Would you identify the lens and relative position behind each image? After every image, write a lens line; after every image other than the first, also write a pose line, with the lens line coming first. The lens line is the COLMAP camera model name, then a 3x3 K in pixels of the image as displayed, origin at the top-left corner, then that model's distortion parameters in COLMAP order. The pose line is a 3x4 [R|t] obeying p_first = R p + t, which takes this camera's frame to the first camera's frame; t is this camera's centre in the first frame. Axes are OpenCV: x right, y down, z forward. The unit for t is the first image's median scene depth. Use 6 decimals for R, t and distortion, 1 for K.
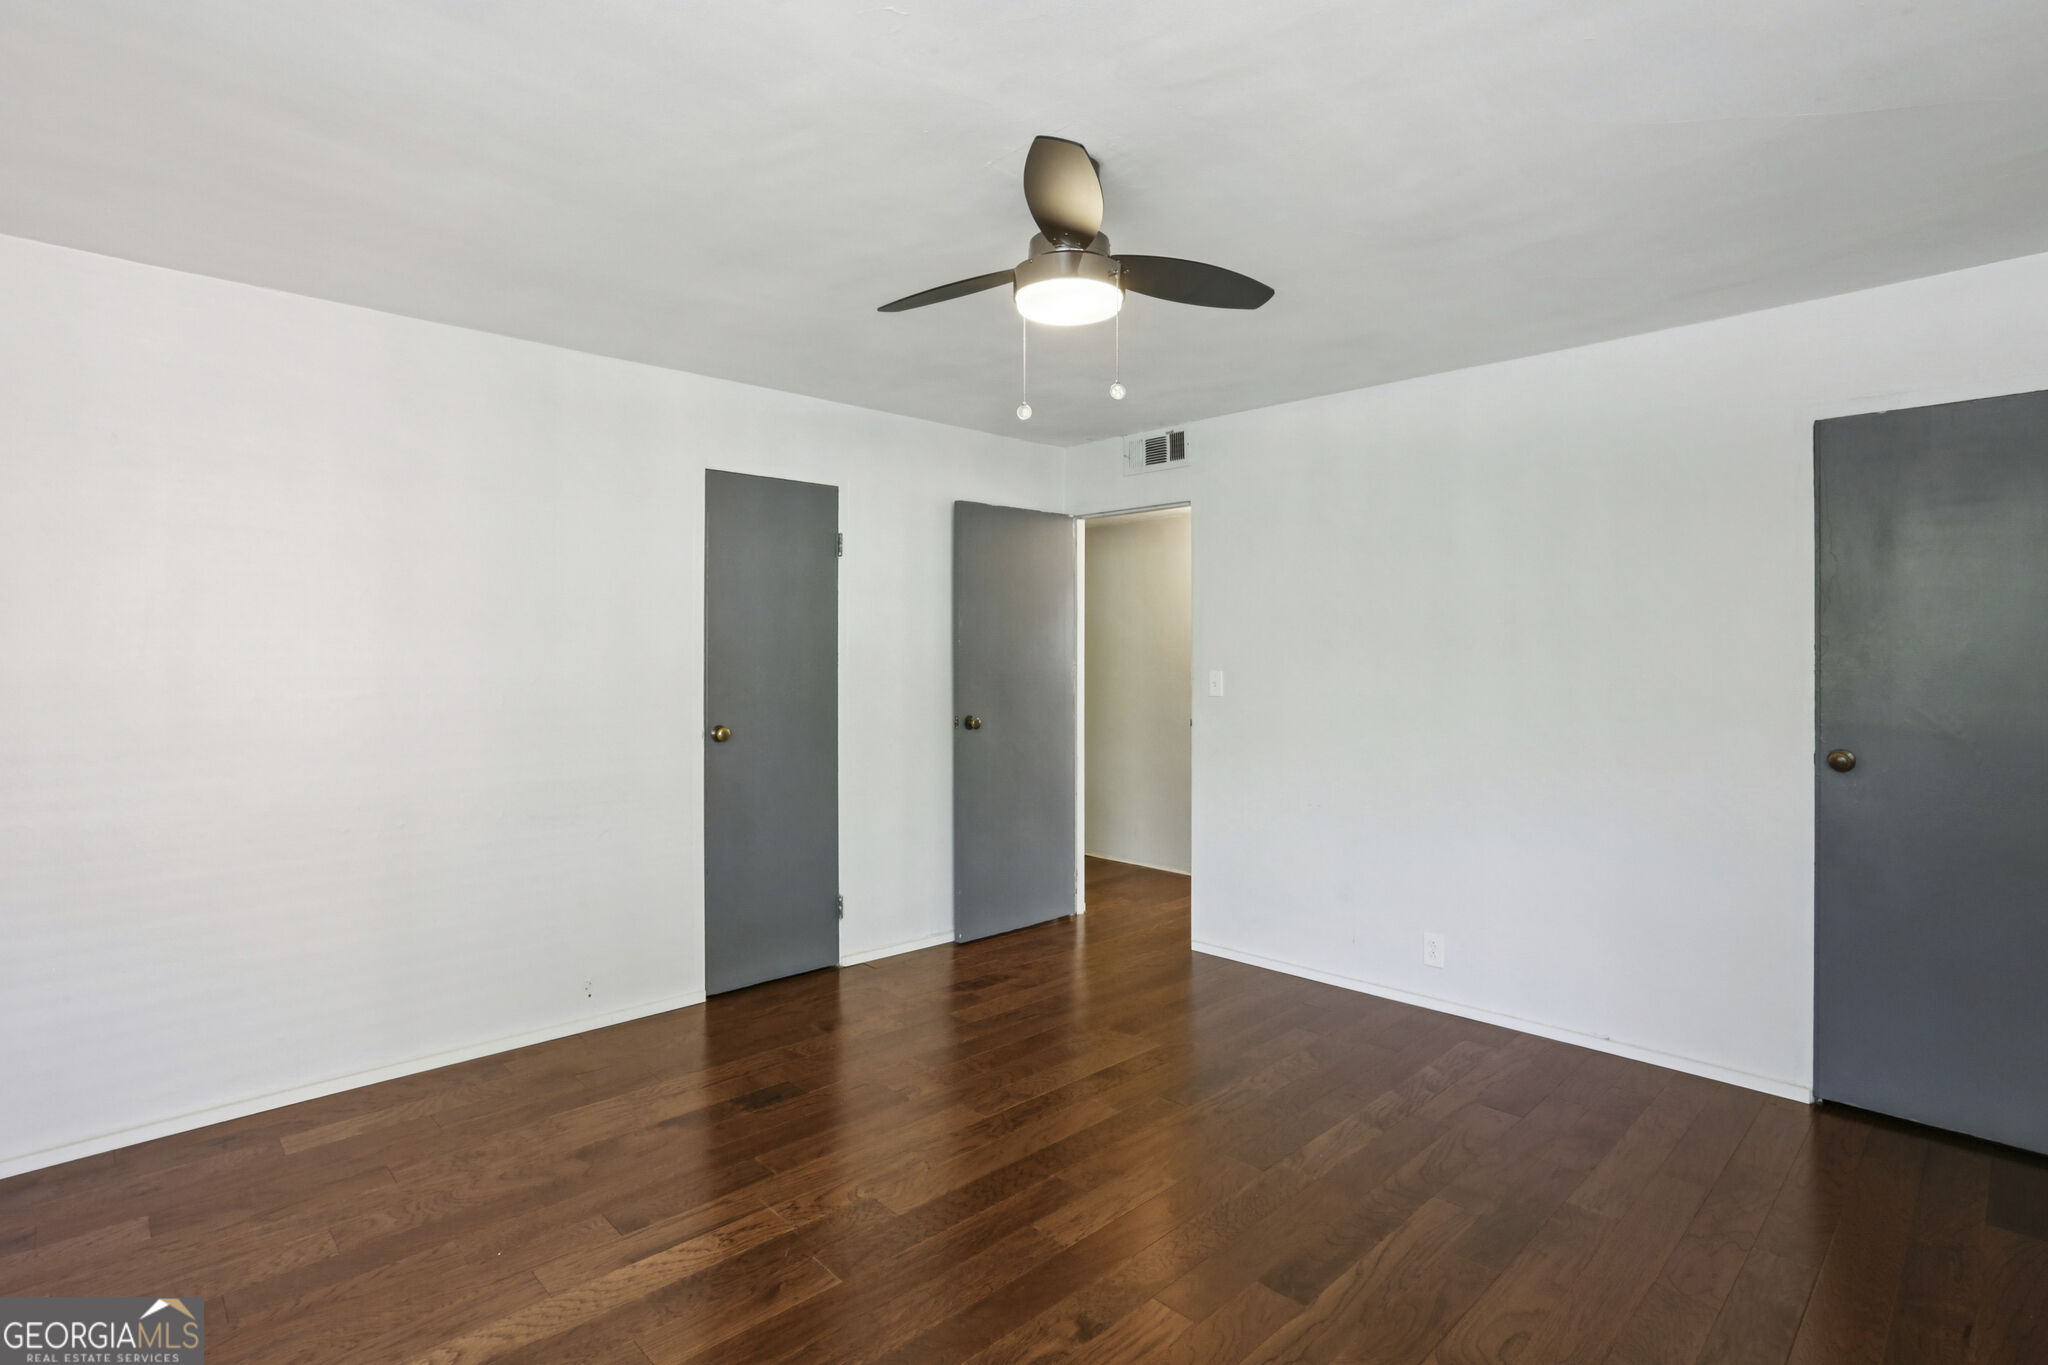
lens RADIAL K [[1000.9, 0, 1035.8], [0, 1000.9, 662.4], [0, 0, 1]] dist [-0.059091, 0.026838]
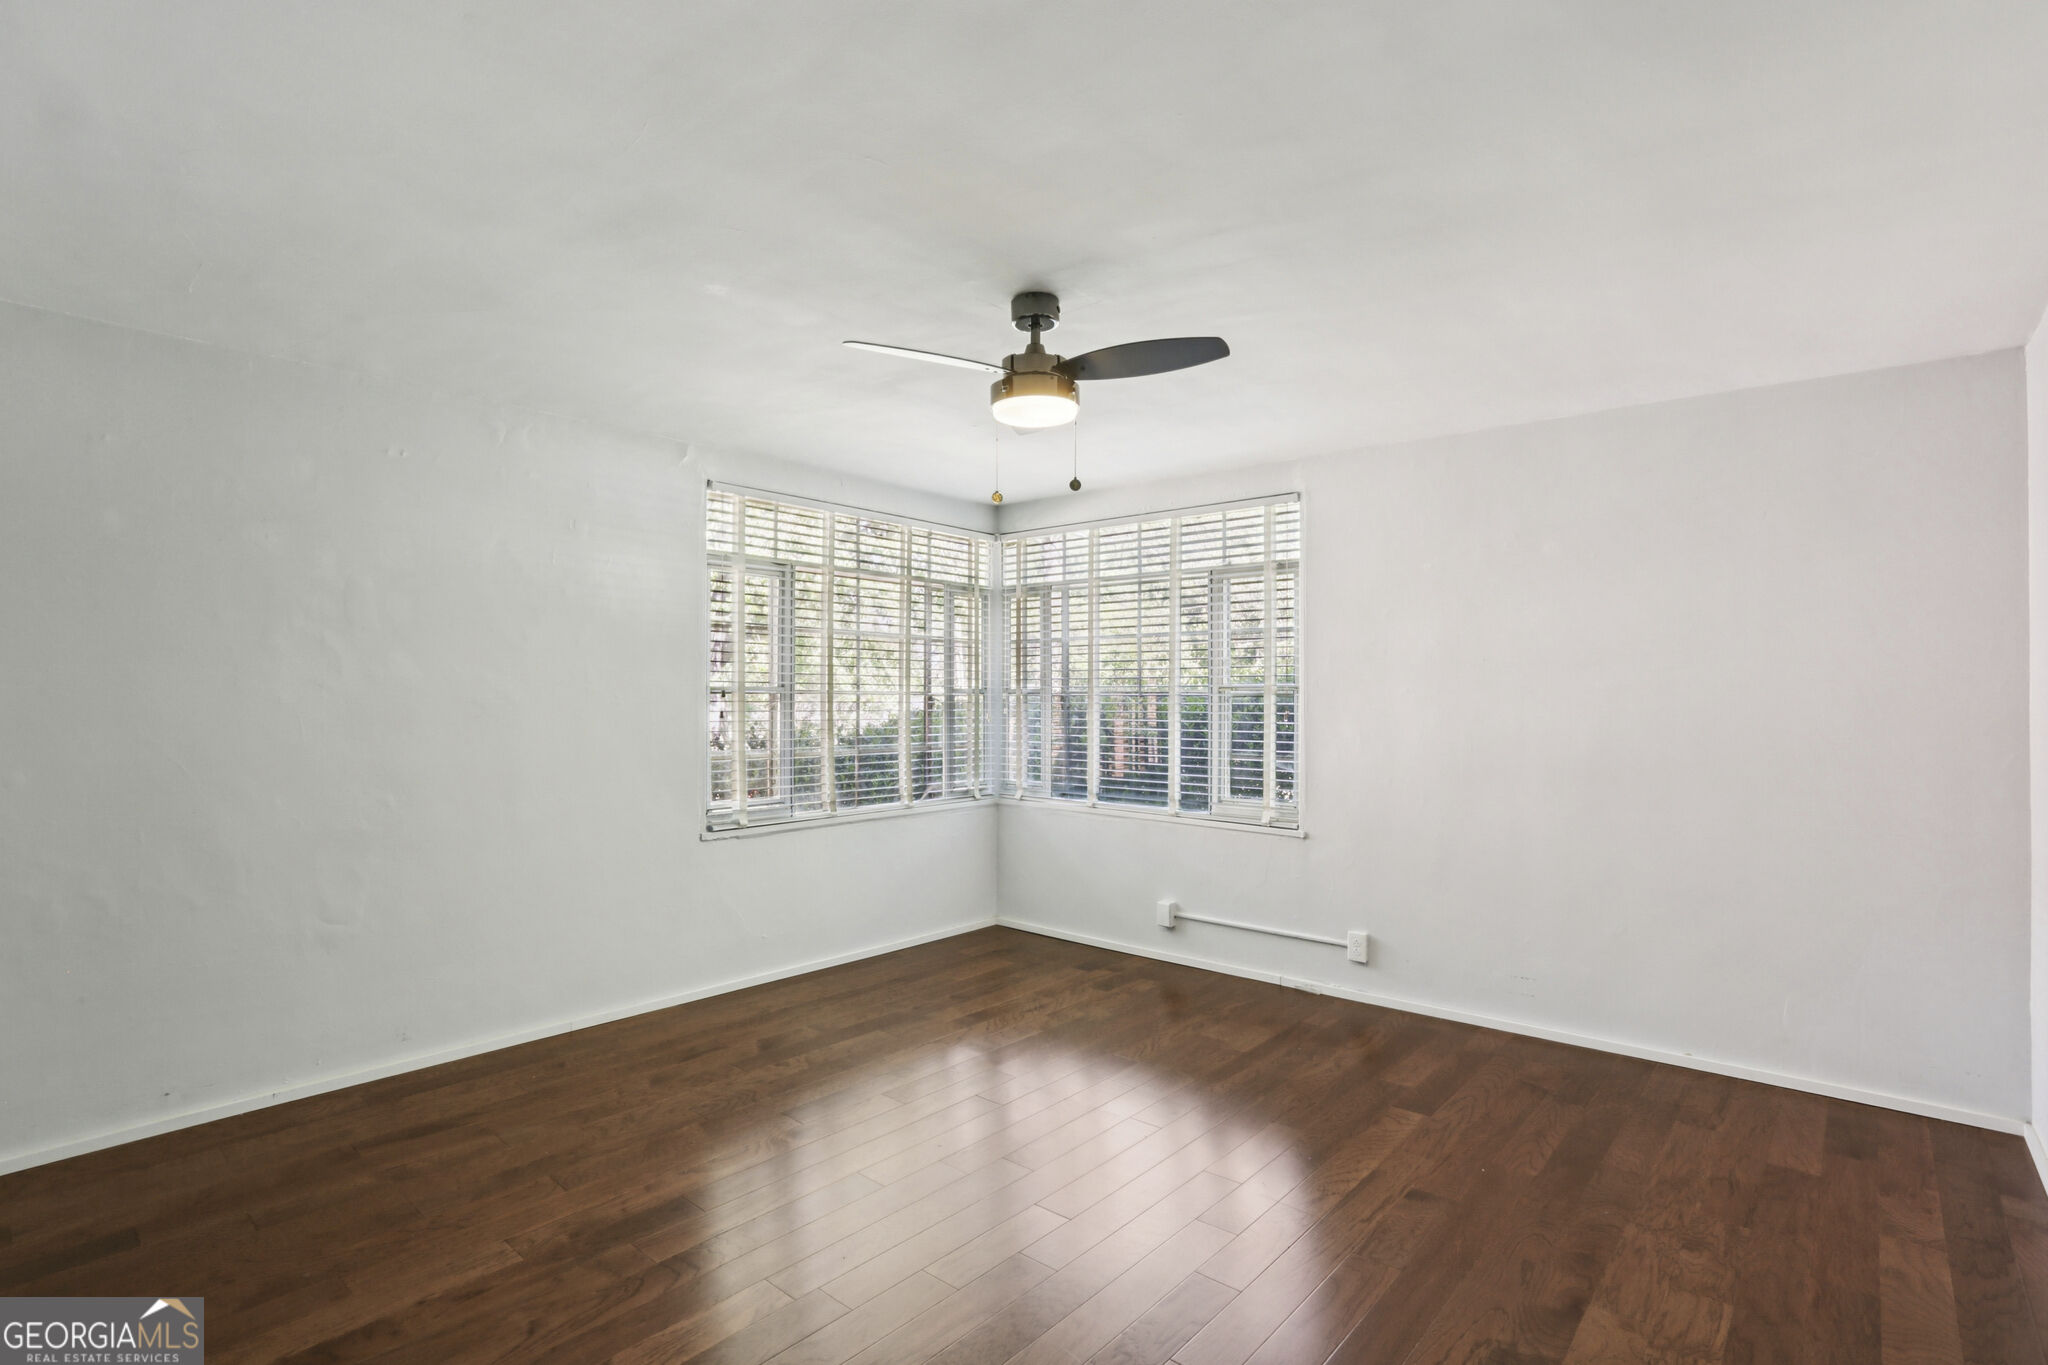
lens RADIAL K [[1000.9, 0, 1002.7], [0, 1000.9, 698.8], [0, 0, 1]] dist [-0.059091, 0.026838]
pose [[-0.998484, -0.003193, -0.054955, 0.096197], [-0.004244, 0.999810, 0.019022, -0.015952], [0.054884, 0.019227, -0.998308, 1.504014]]
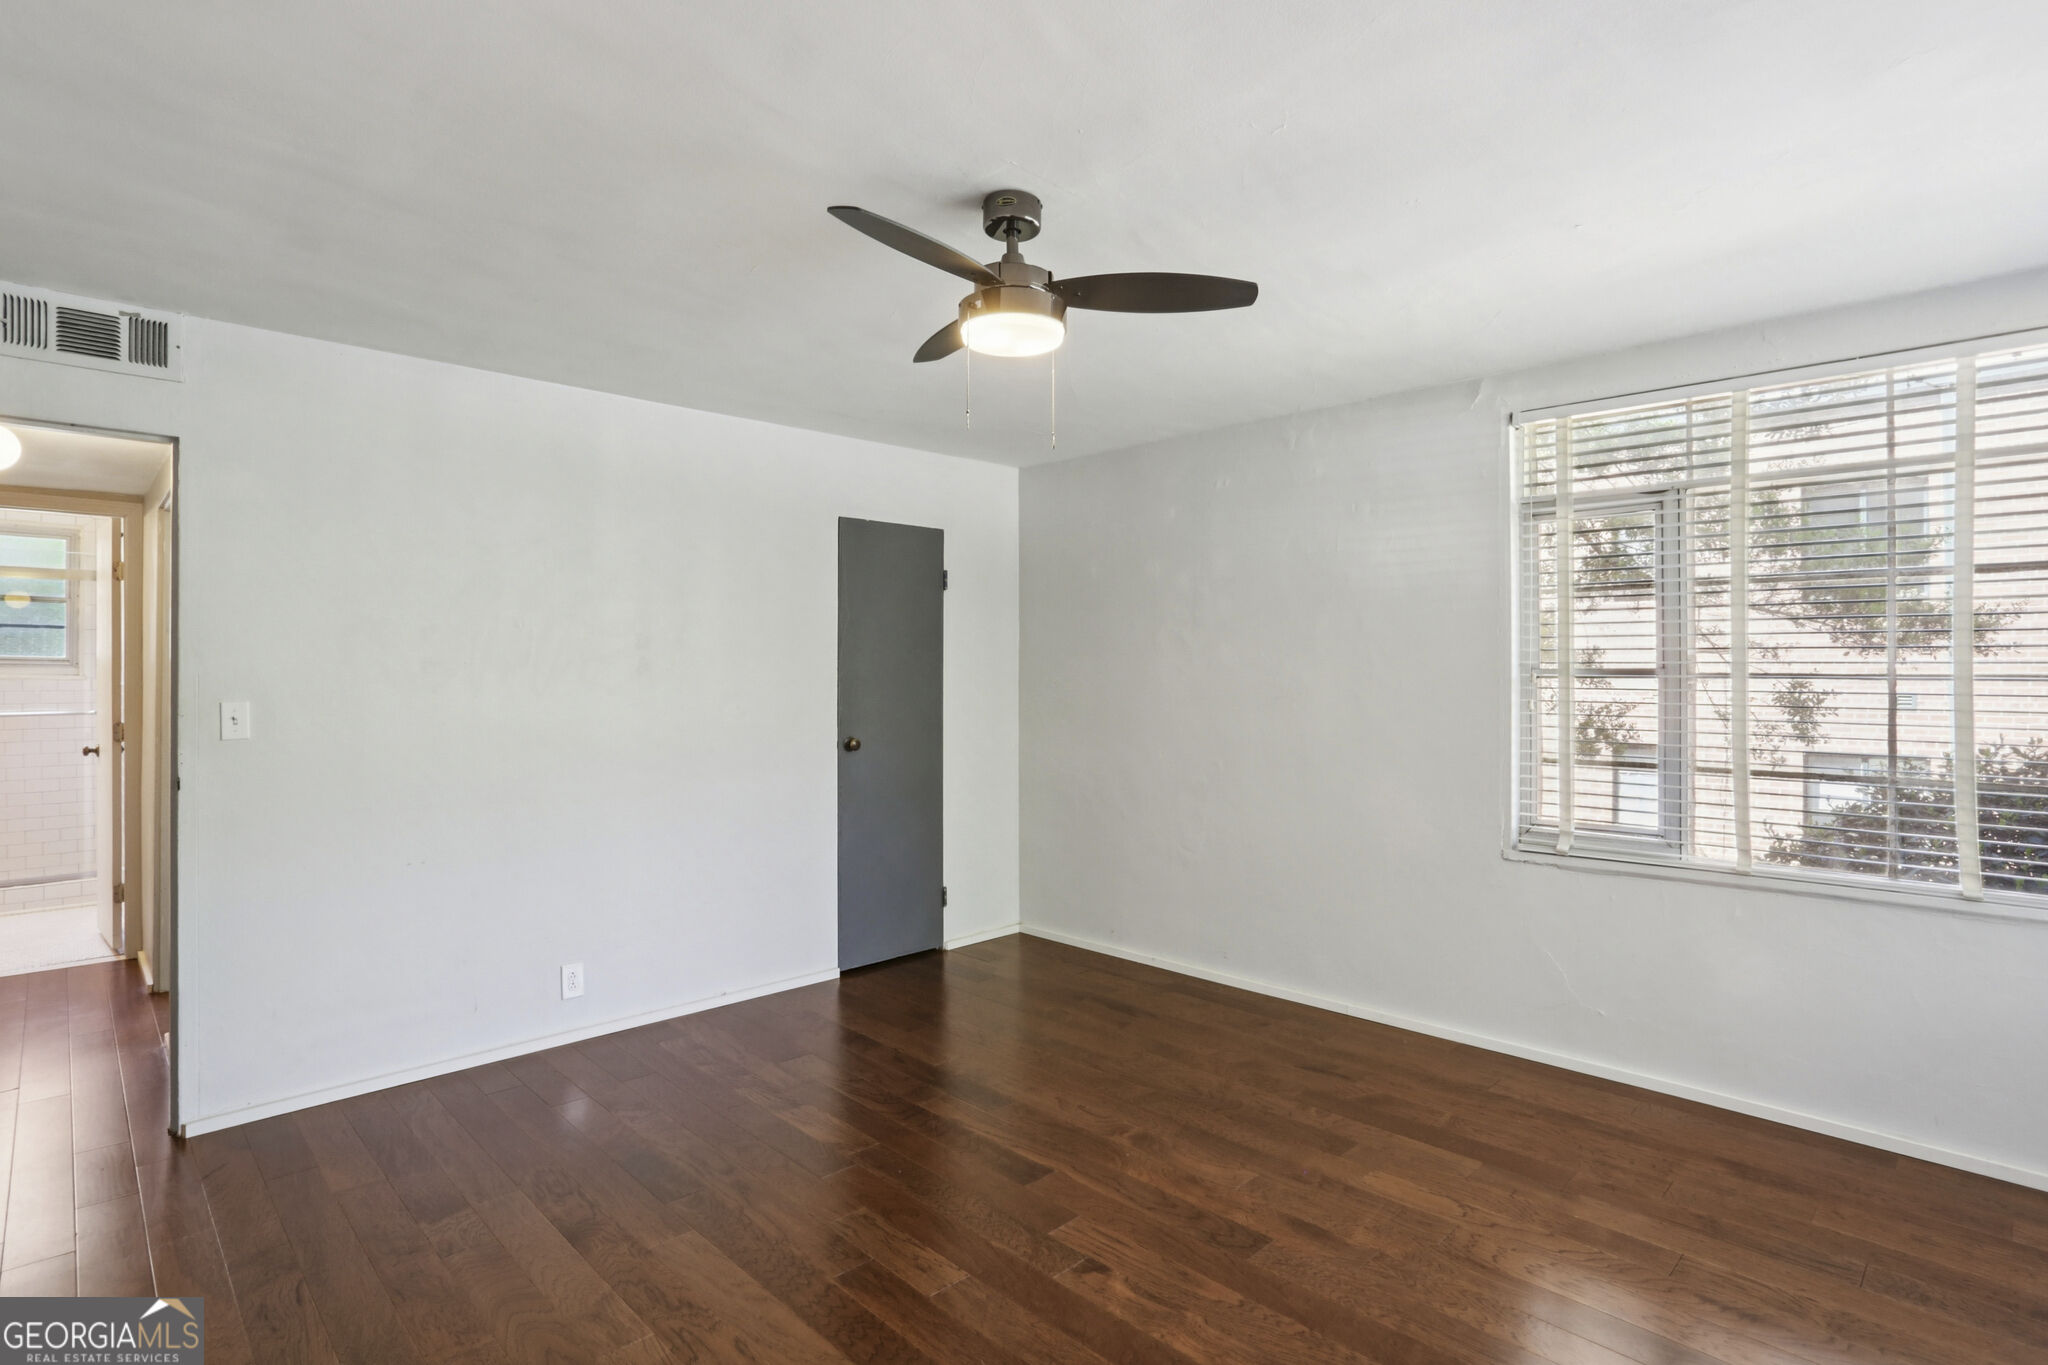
lens RADIAL K [[1000.9, 0, 1022.8], [0, 1000.9, 674.8], [0, 0, 1]] dist [-0.059091, 0.026838]
pose [[0.000654, -0.001341, 0.999999, -0.666577], [0.010614, 0.999943, 0.001334, -0.006077], [-0.999943, 0.010613, 0.000668, 0.657895]]
